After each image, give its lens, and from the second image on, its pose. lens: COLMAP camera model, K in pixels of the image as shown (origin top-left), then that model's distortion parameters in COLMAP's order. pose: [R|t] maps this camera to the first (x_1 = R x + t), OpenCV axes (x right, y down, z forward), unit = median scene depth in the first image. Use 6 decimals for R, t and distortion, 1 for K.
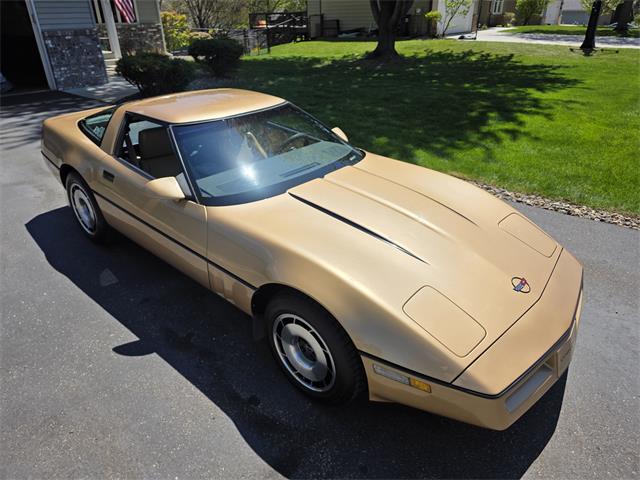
lens RADIAL K [[428.3, 0, 318.1], [0, 428.3, 238.8], [0, 0, 1]] dist [0.050587, -0.043552]
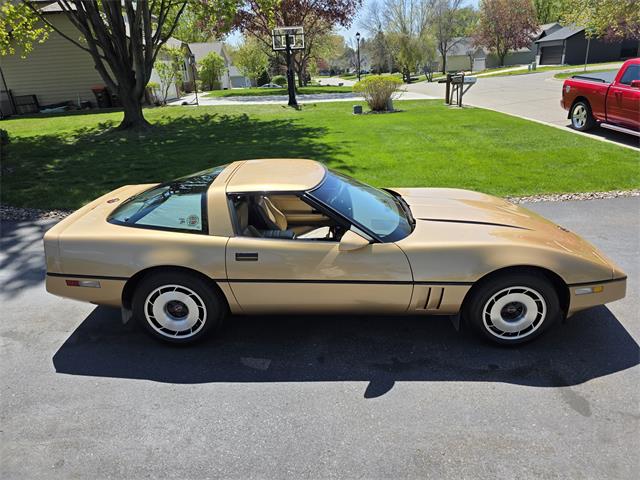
lens RADIAL K [[428.3, 0, 320.6], [0, 428.3, 242.2], [0, 0, 1]] dist [0.050587, -0.043552]
pose [[0.761483, -0.266812, 0.590724, -0.908698], [0.337035, 0.941447, -0.009238, -0.107737], [-0.553671, 0.206129, 0.806821, 0.116469]]
